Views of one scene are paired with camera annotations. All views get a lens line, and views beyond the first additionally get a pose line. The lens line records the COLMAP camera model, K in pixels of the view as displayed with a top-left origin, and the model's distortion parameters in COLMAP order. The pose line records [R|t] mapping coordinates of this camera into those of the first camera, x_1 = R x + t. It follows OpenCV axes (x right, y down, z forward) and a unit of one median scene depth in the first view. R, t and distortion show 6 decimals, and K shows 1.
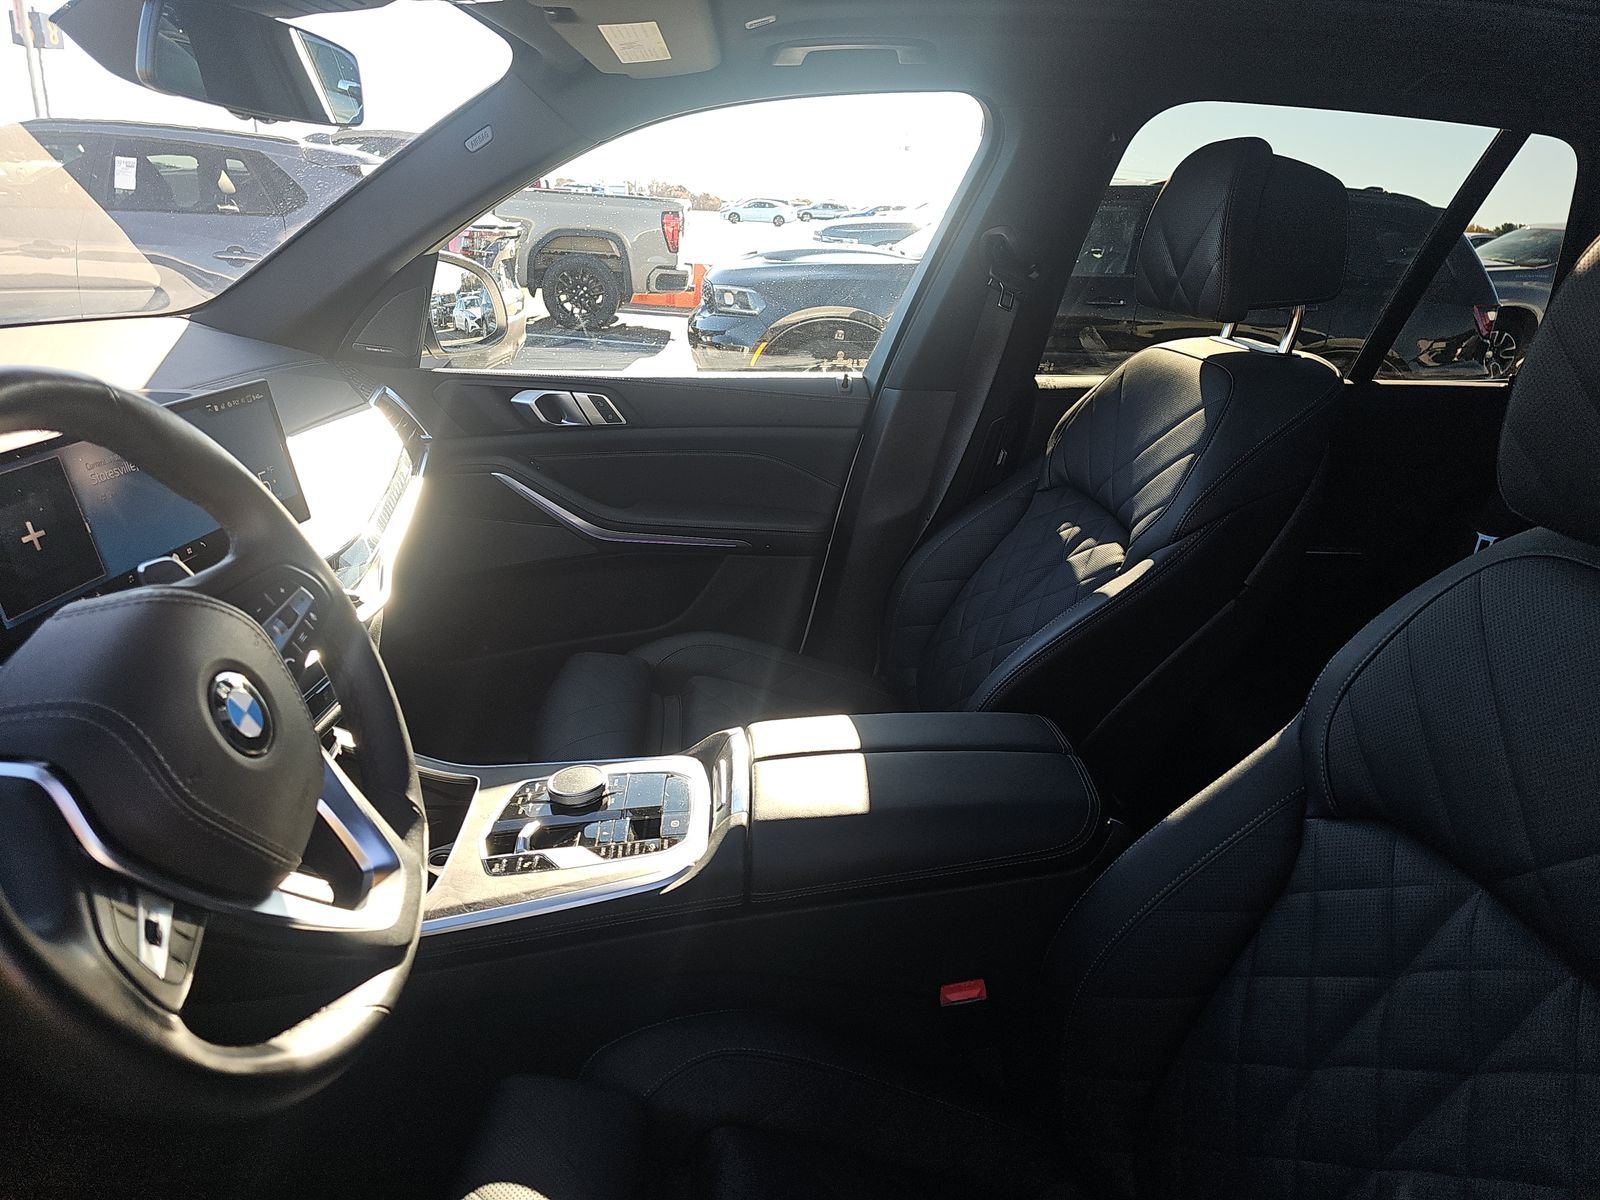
lens RADIAL K [[1069.4, 0, 783.4], [0, 1069.4, 621.6], [0, 0, 1]] dist [0.024432, -0.027410]
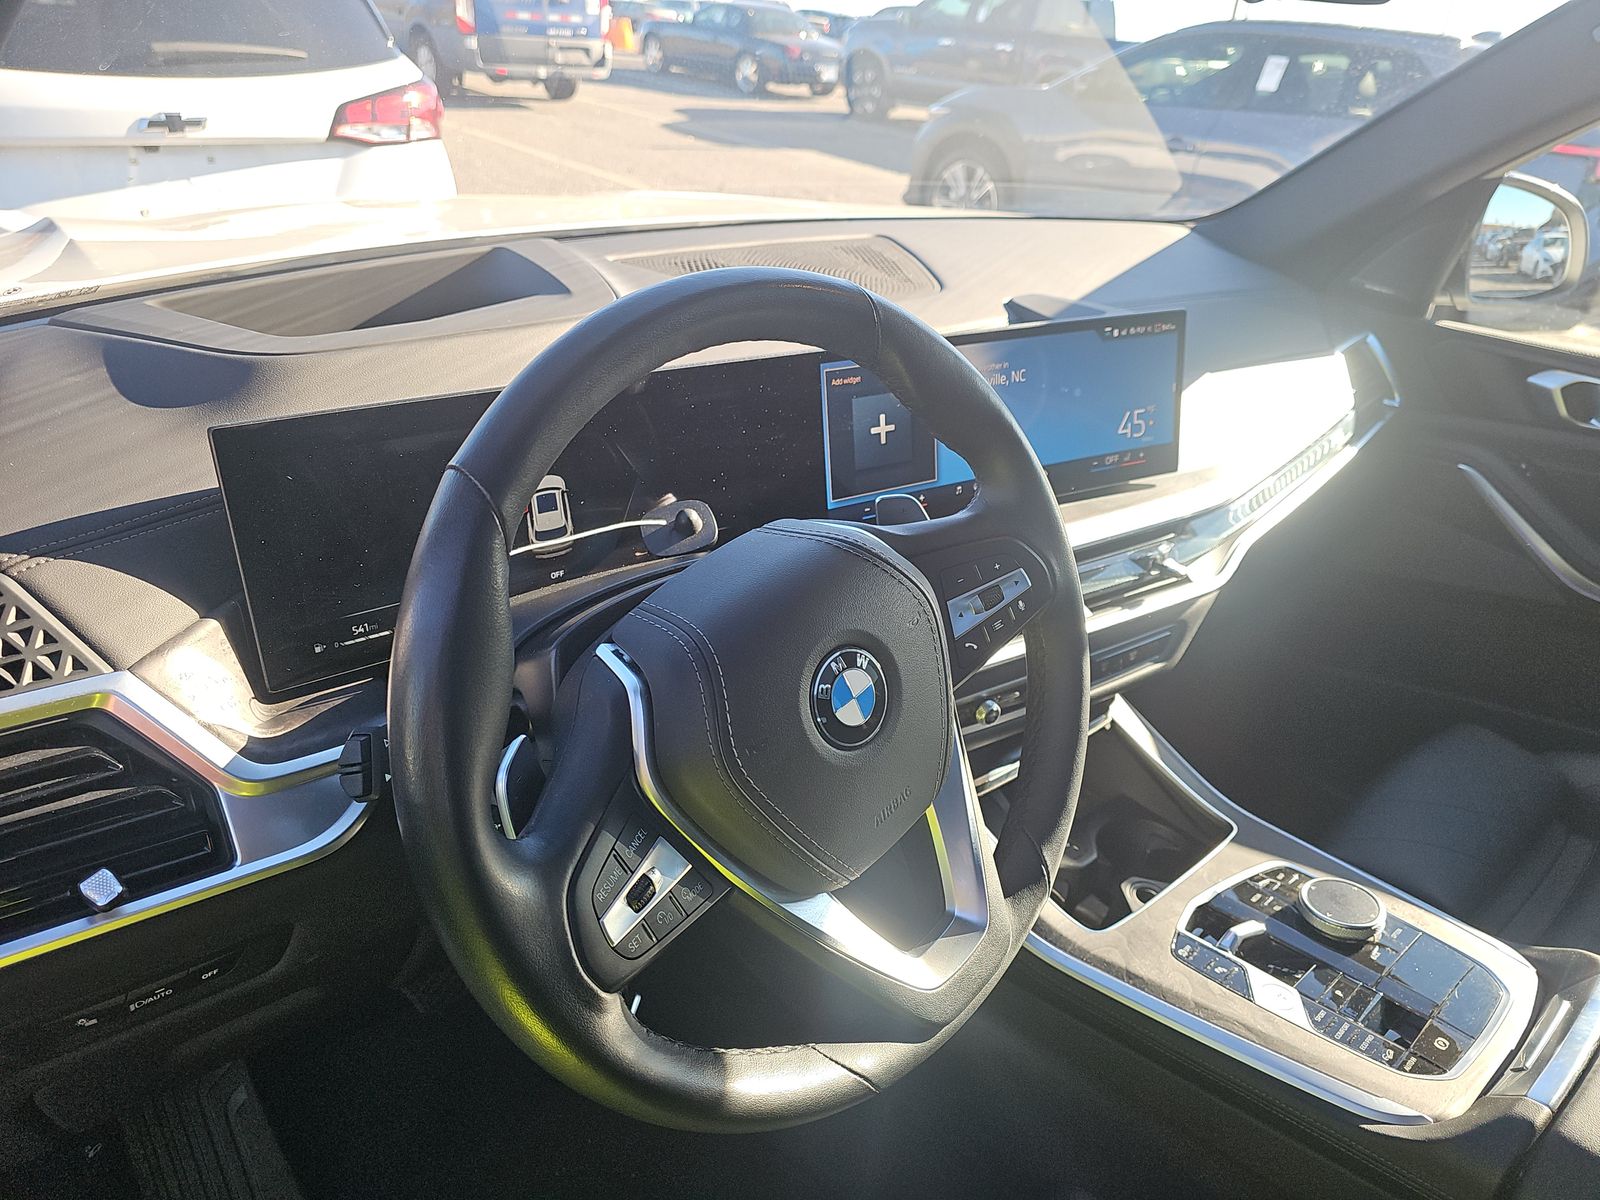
lens RADIAL K [[1069.4, 0, 787.5], [0, 1069.4, 603.1], [0, 0, 1]] dist [0.024432, -0.027410]
pose [[0.610771, 0.348554, -0.710963, 0.018744], [-0.304258, 0.932276, 0.195673, -0.045579], [0.731017, 0.096805, 0.675458, 0.117687]]
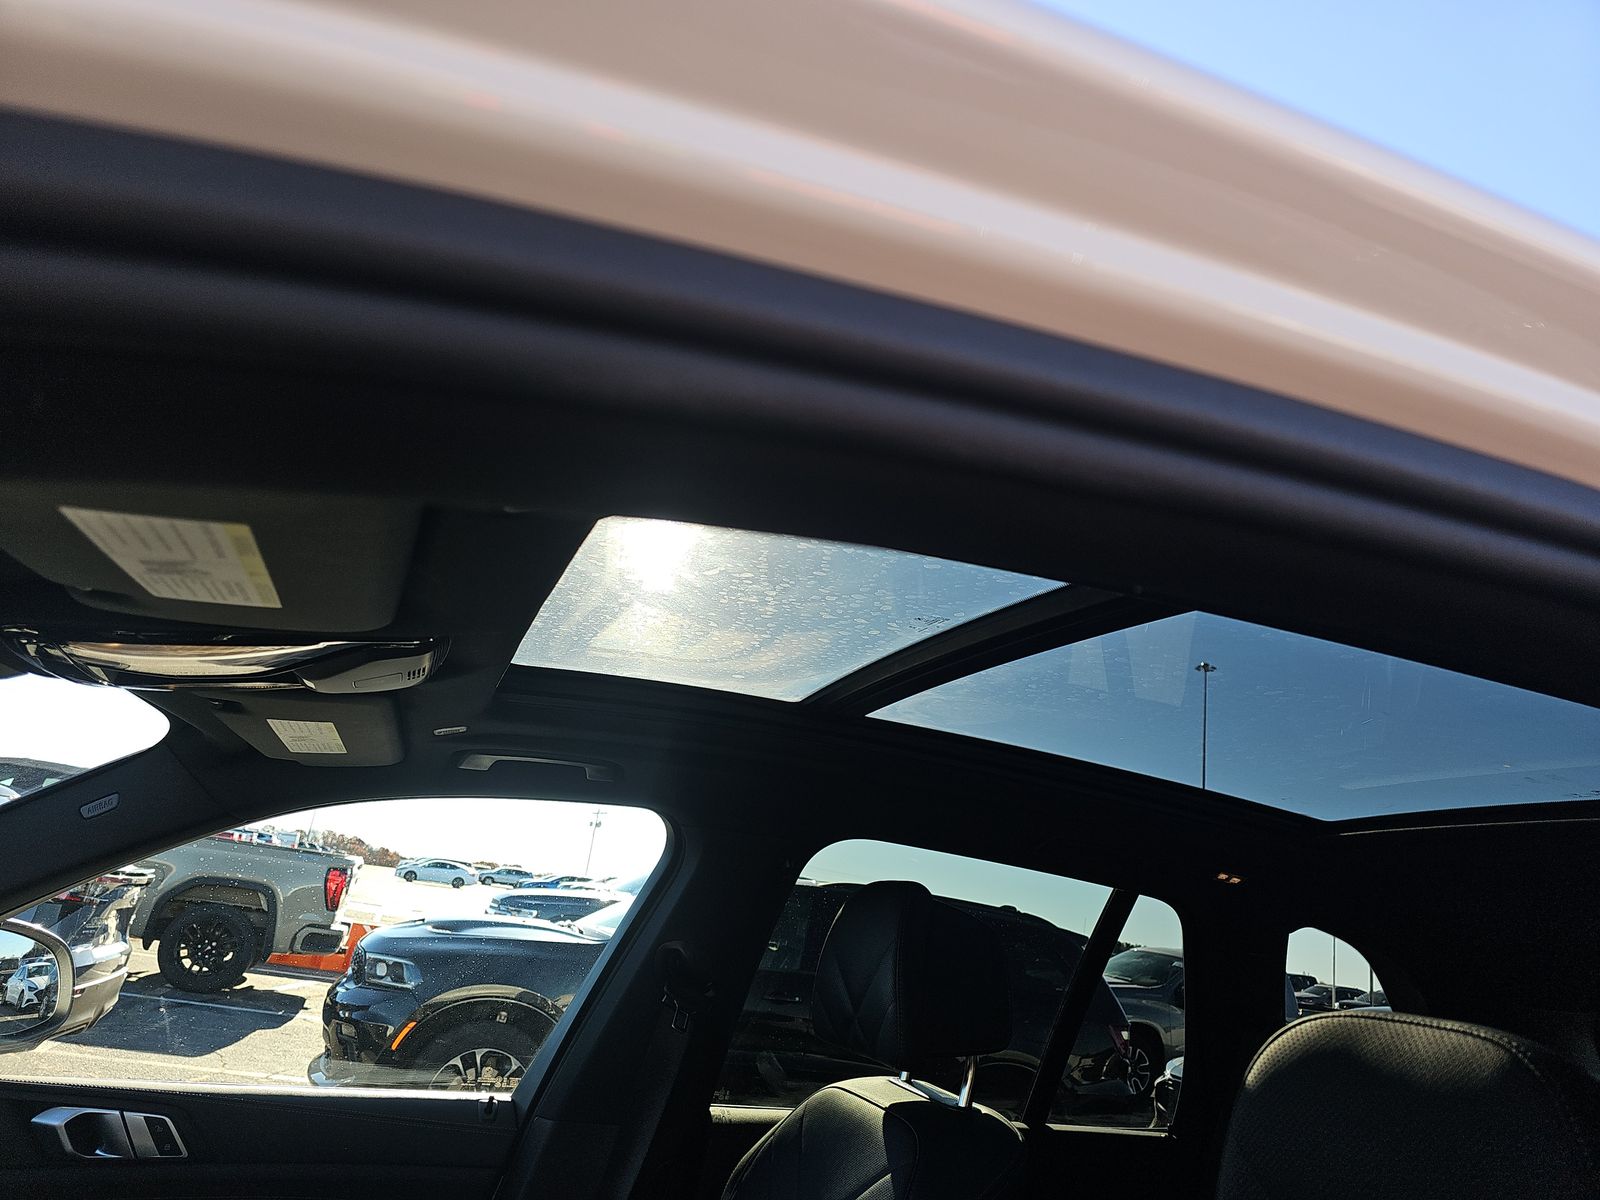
lens RADIAL K [[1069.4, 0, 803.0], [0, 1069.4, 569.8], [0, 0, 1]] dist [0.024432, -0.027410]
pose [[0.953588, 0.163059, 0.253145, 0.009712], [0.023792, 0.797259, -0.603168, -0.042401], [-0.300174, 0.581196, 0.756377, 0.037254]]
